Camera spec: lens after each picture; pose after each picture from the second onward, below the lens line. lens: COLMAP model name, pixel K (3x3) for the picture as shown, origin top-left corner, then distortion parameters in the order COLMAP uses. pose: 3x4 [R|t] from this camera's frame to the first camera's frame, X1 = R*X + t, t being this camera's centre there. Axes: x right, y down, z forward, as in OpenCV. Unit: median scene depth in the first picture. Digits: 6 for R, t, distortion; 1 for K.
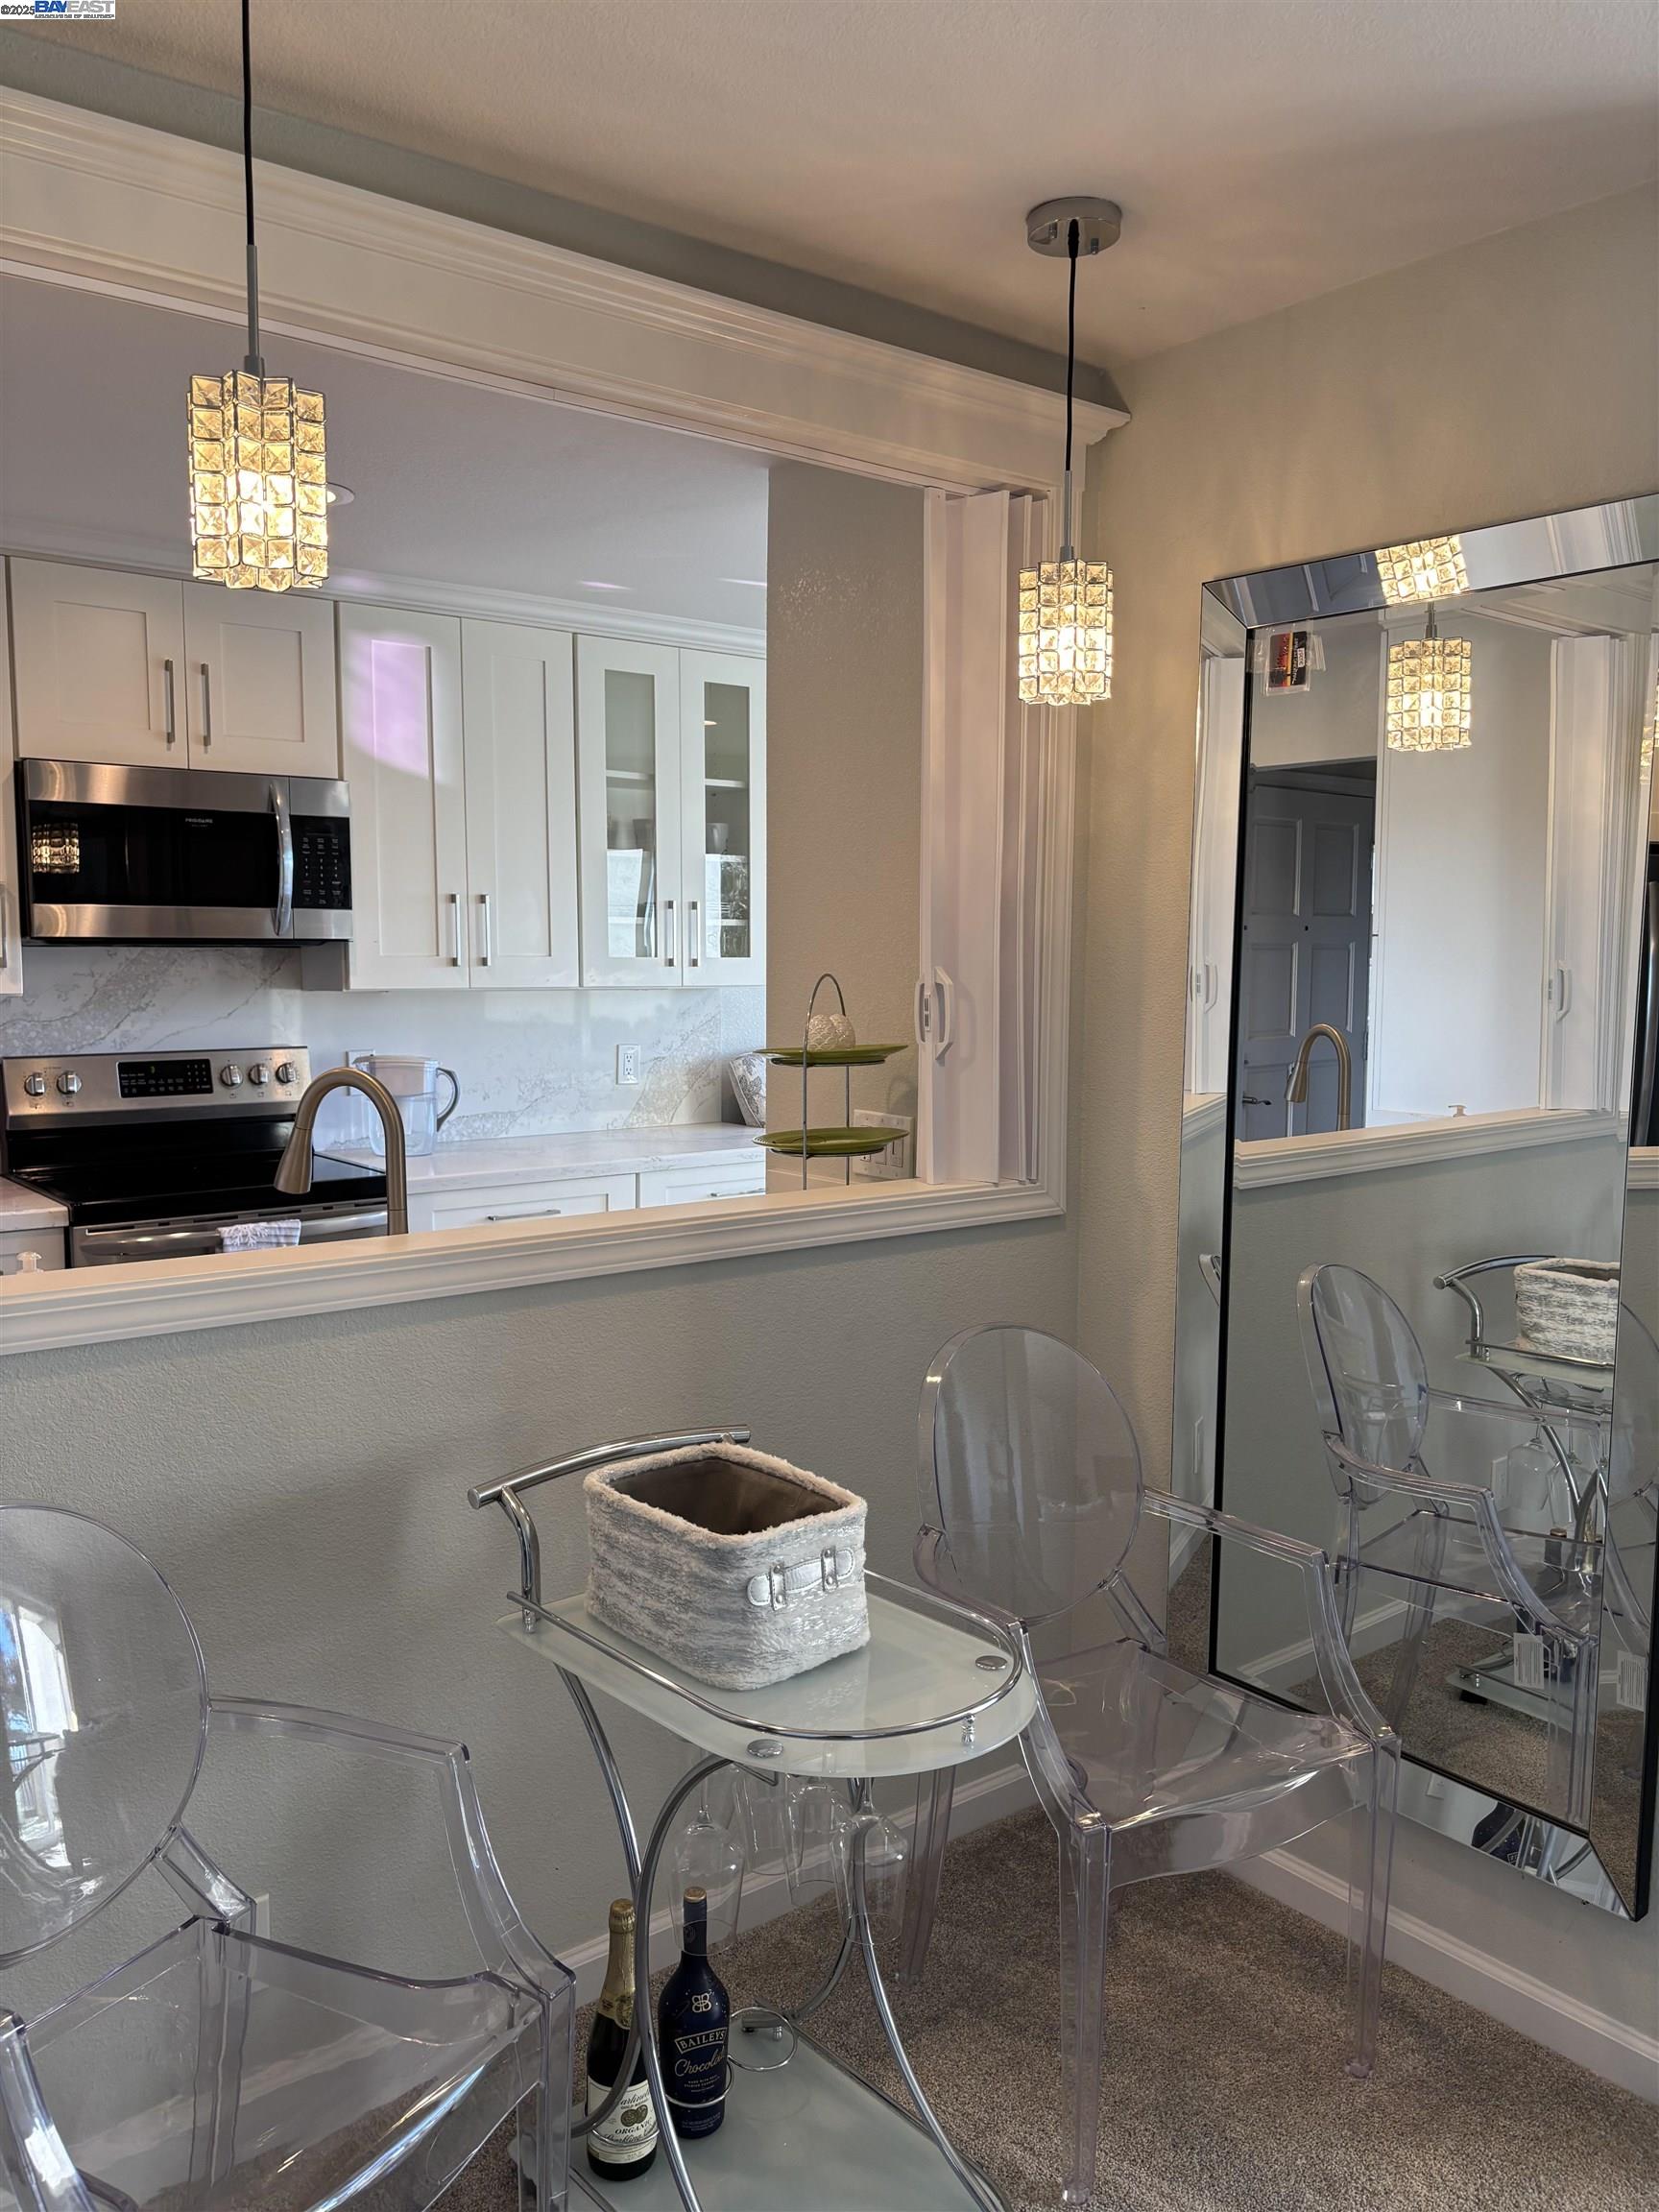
lens RADIAL K [[1688.5, 0, 829.5], [0, 1688.5, 1106.0], [0, 0, 1]] dist [0.004942, -0.003597]
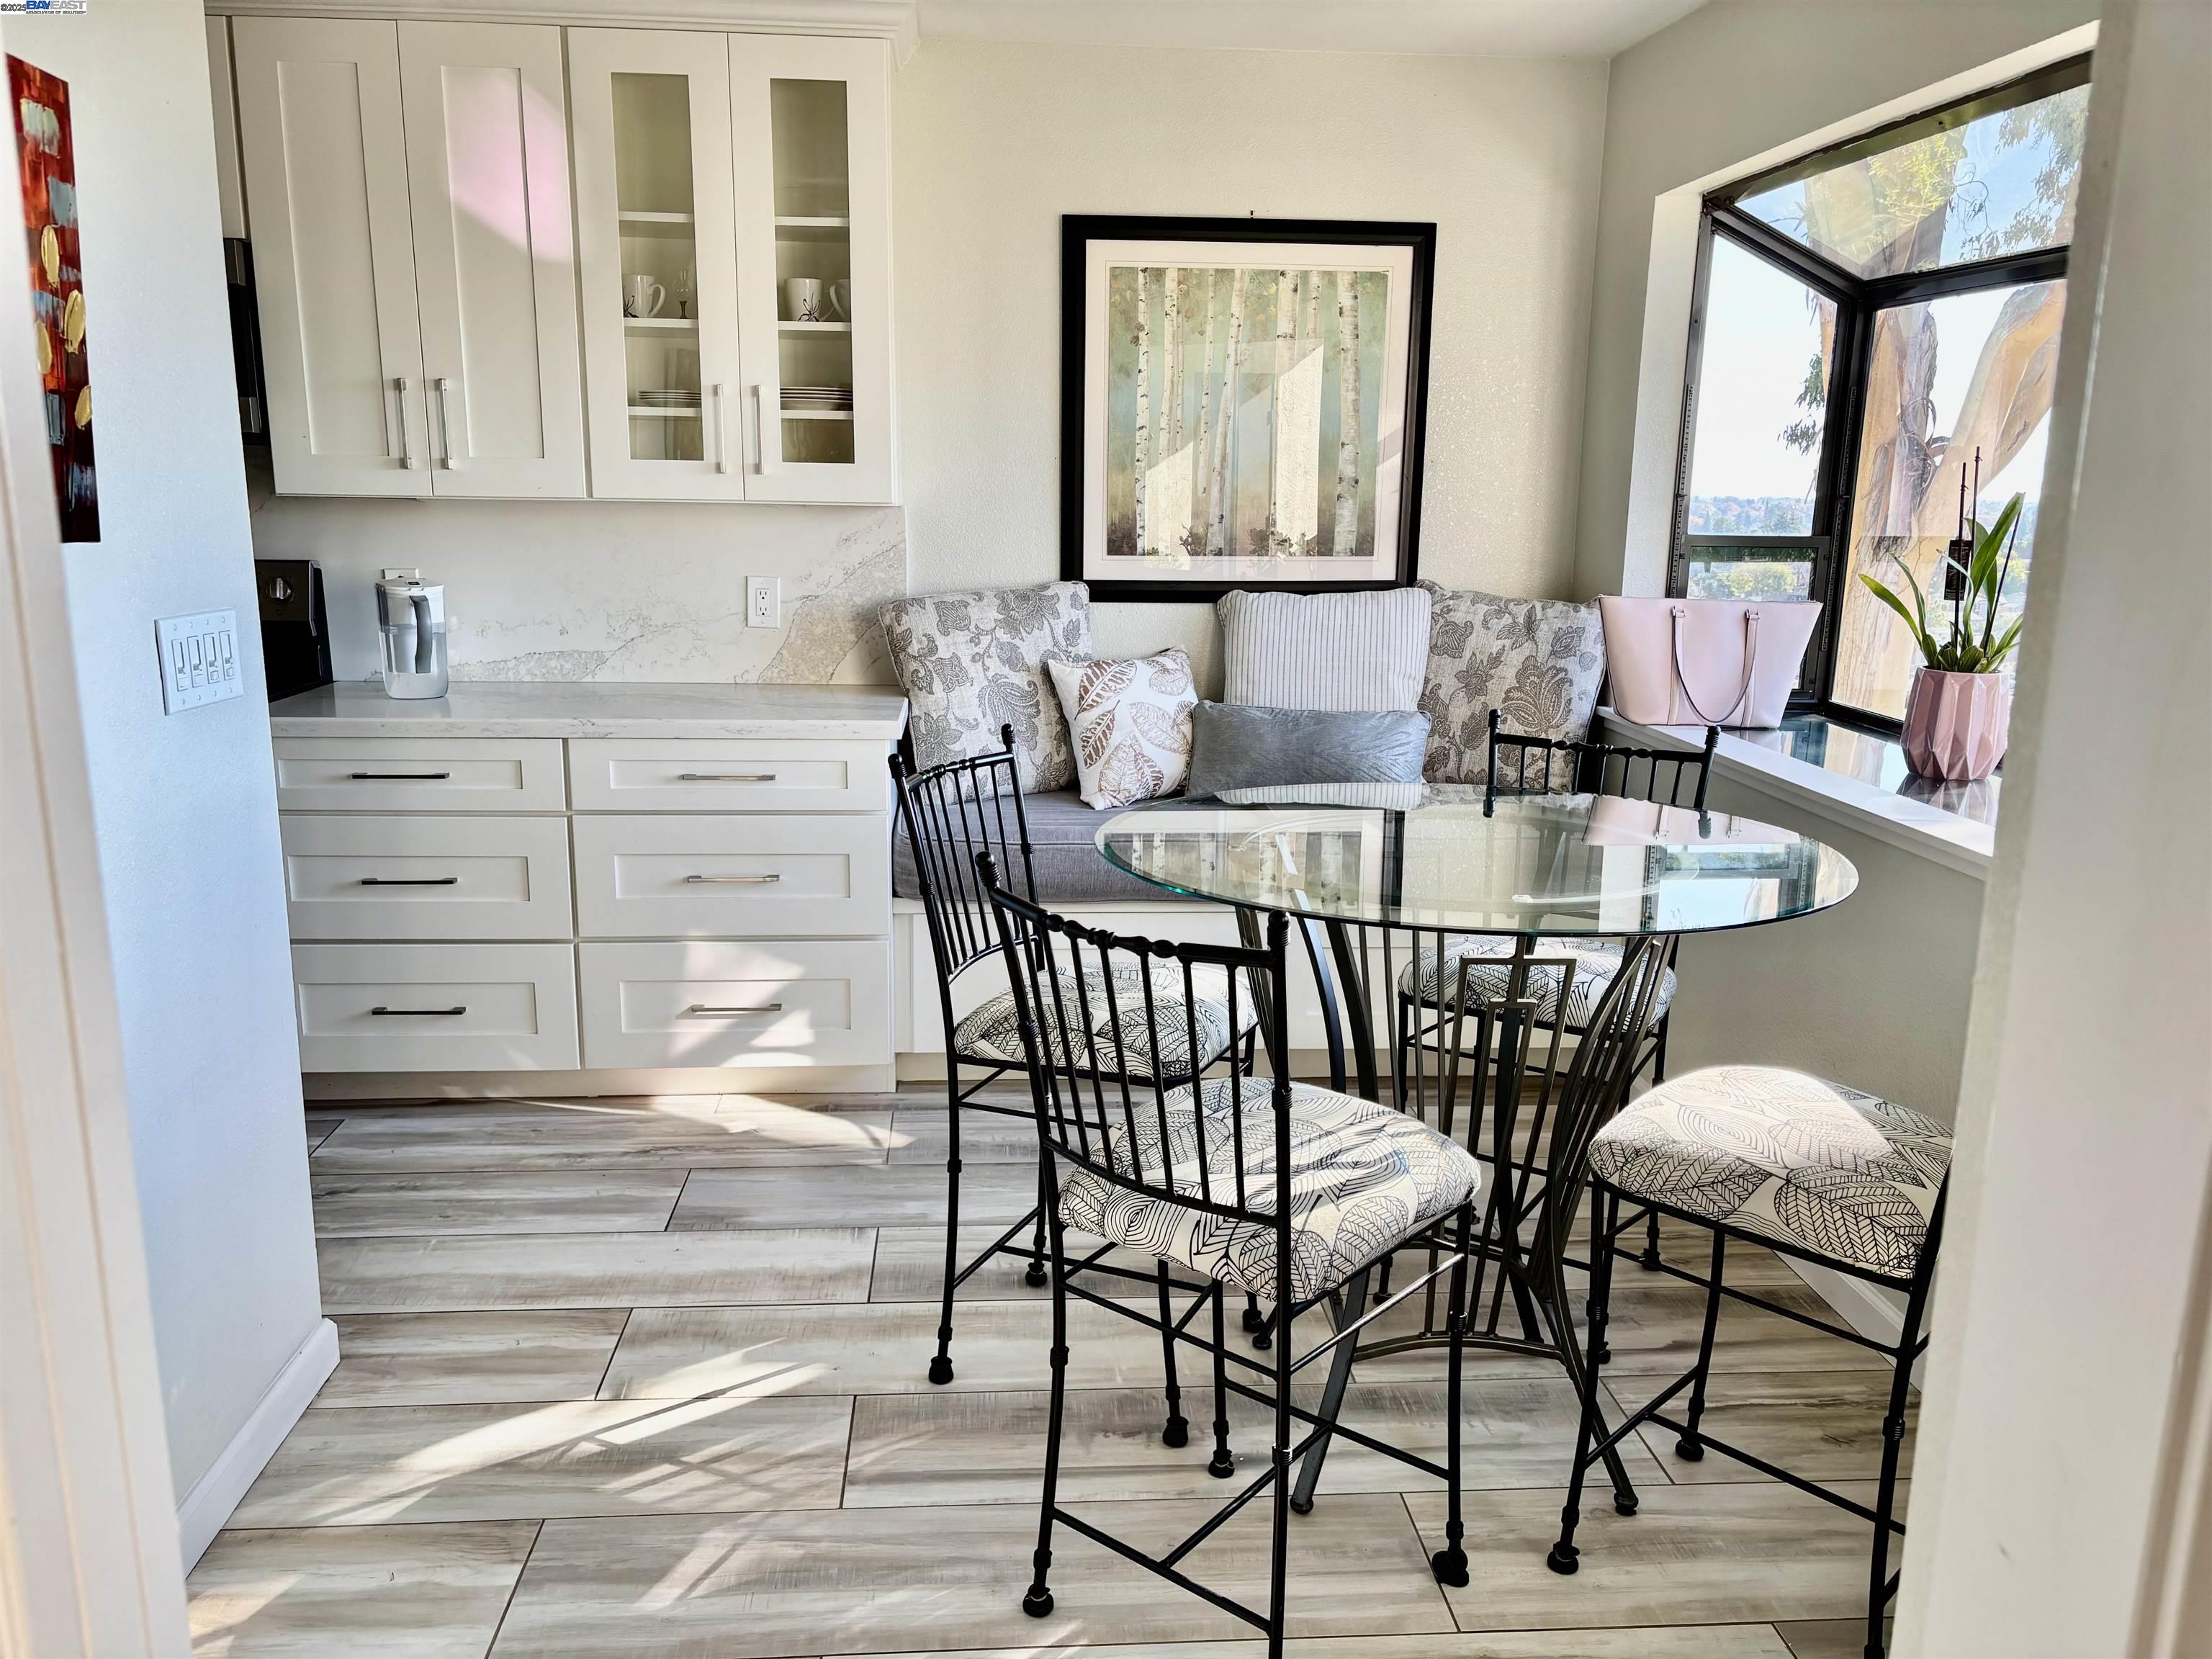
lens RADIAL K [[1693.5, 0, 1099.5], [0, 1693.5, 831.2], [0, 0, 1]] dist [0.040248, -0.008785]
pose [[0.817686, 0.124019, -0.562147, 0.566616], [-0.064187, 0.990071, 0.125061, -0.033664], [0.572075, -0.066178, 0.817527, 0.515478]]
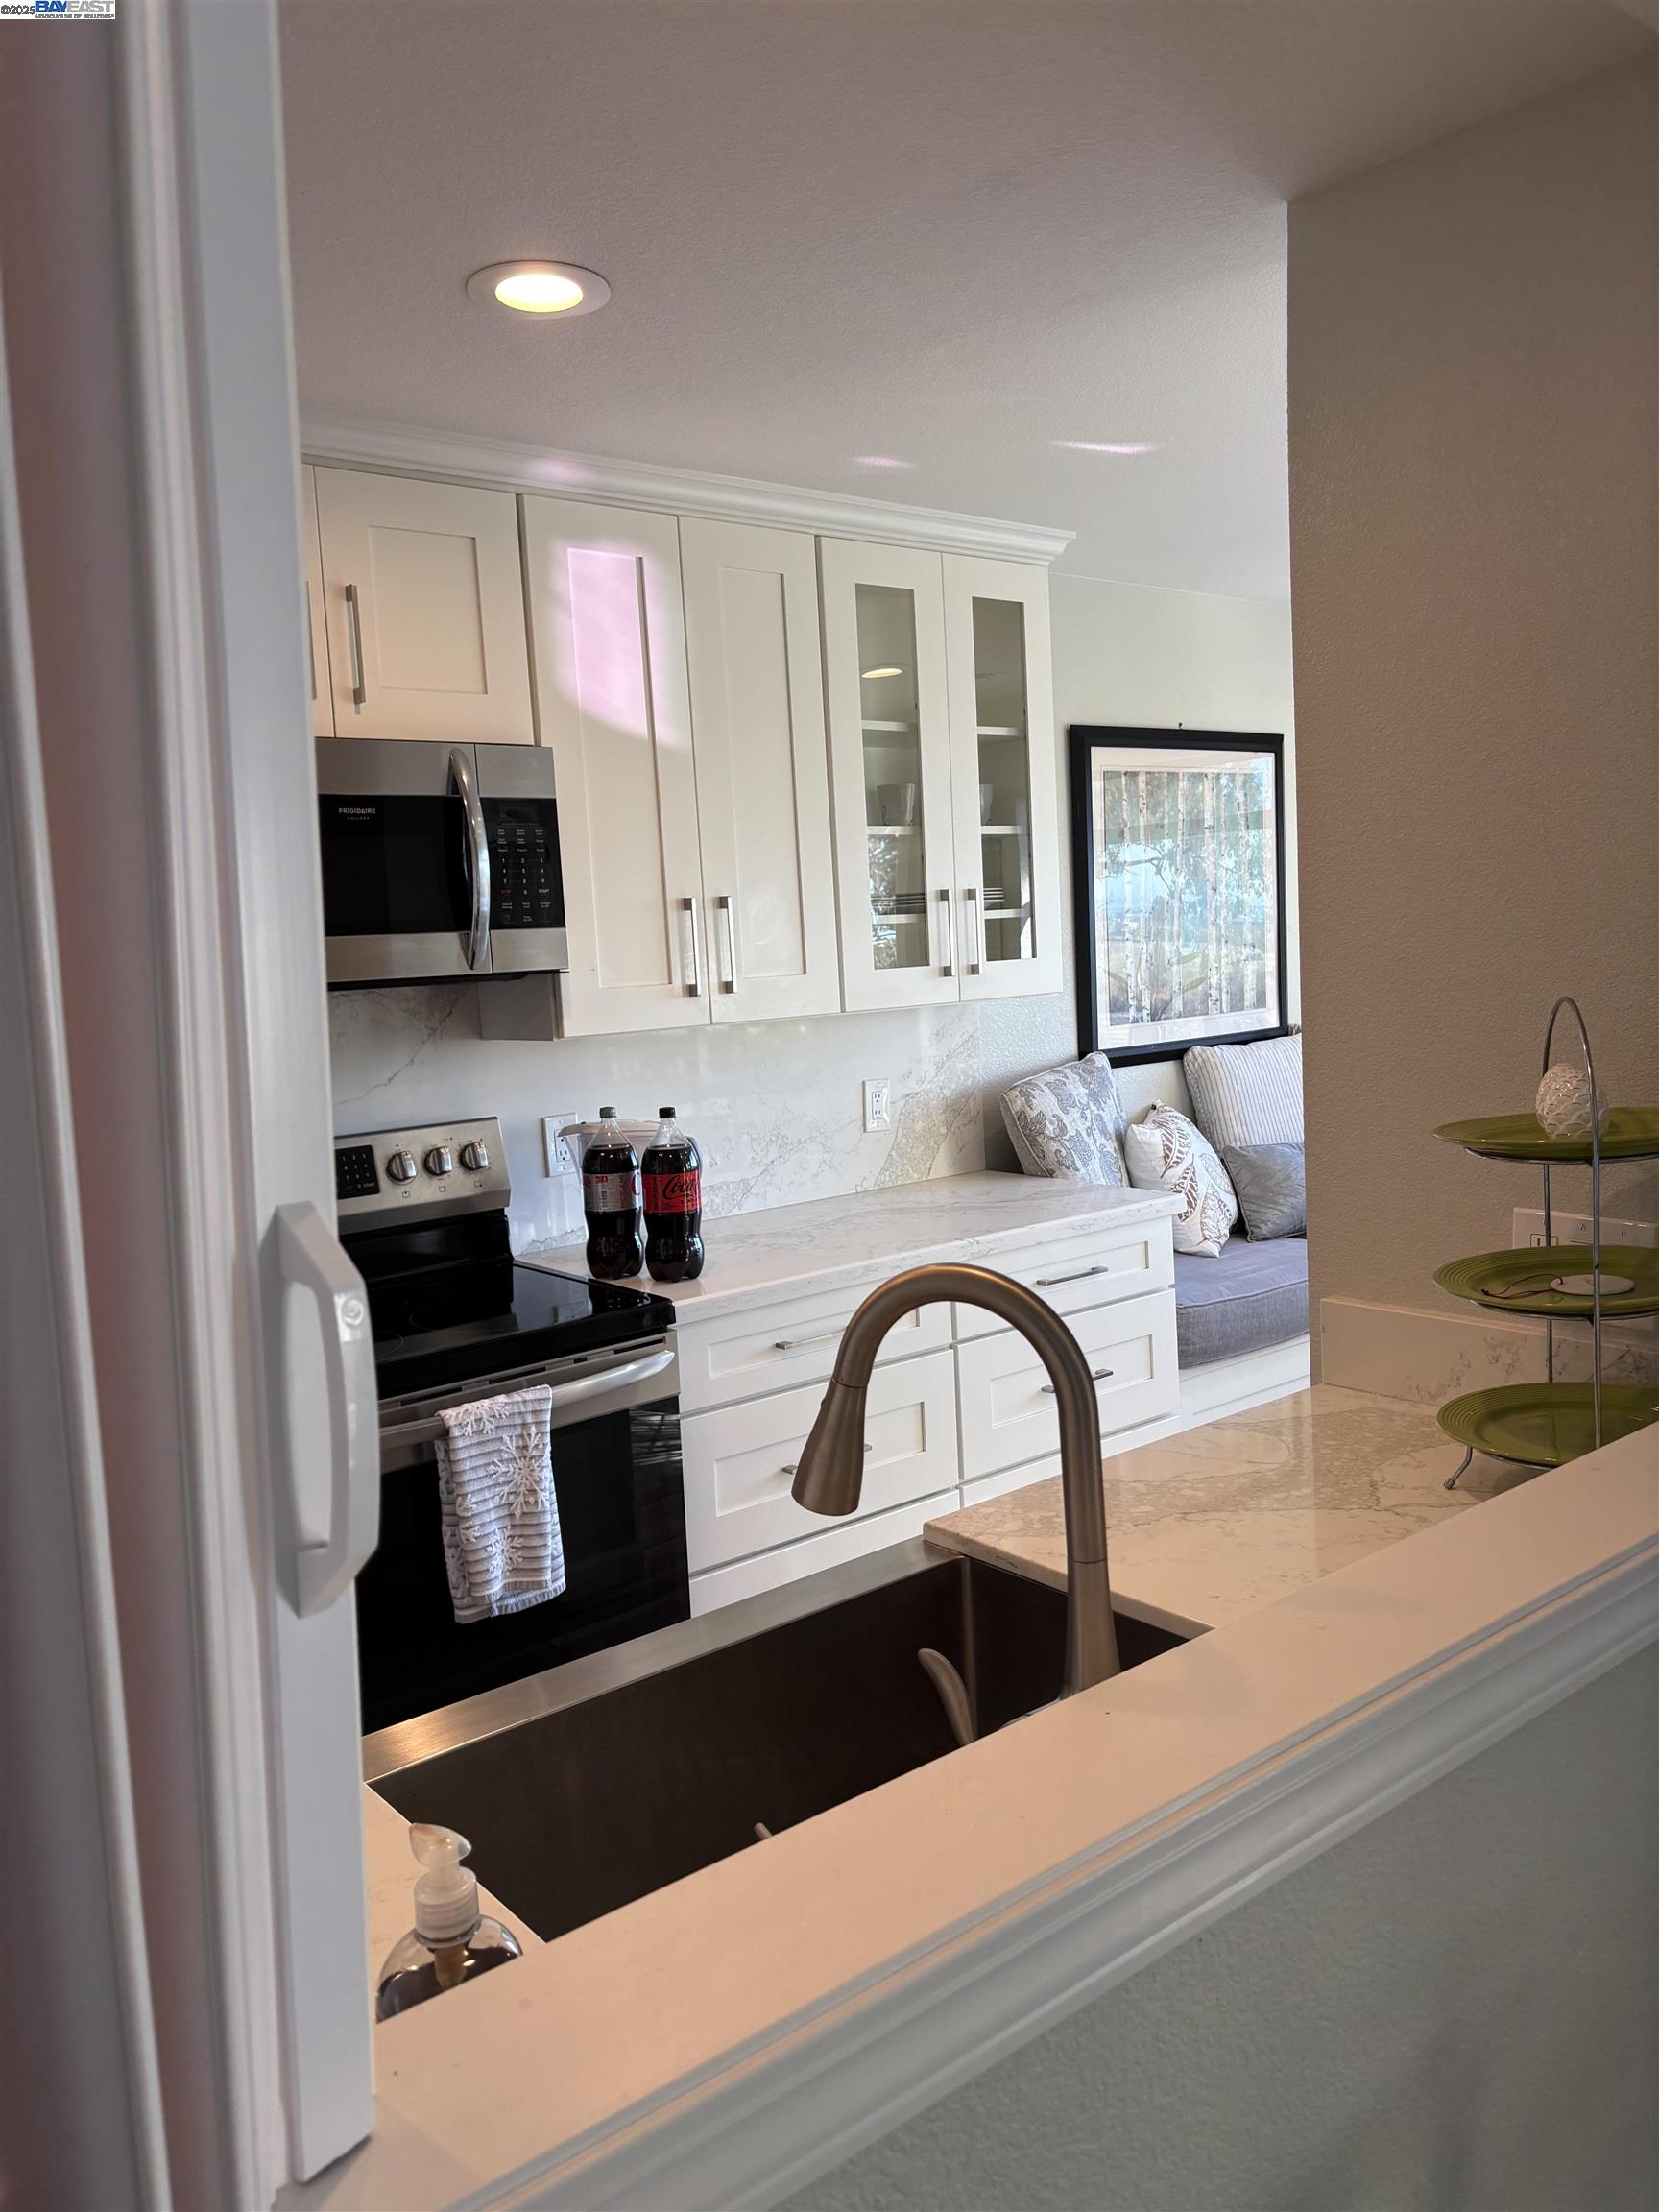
lens RADIAL K [[1693.5, 0, 841.3], [0, 1693.5, 1097.7], [0, 0, 1]] dist [0.040248, -0.008785]
pose [[0.998463, -0.053482, 0.014541, -0.175650], [0.053339, 0.998526, 0.009996, -0.044153], [-0.015054, -0.009205, 0.999844, 0.273195]]
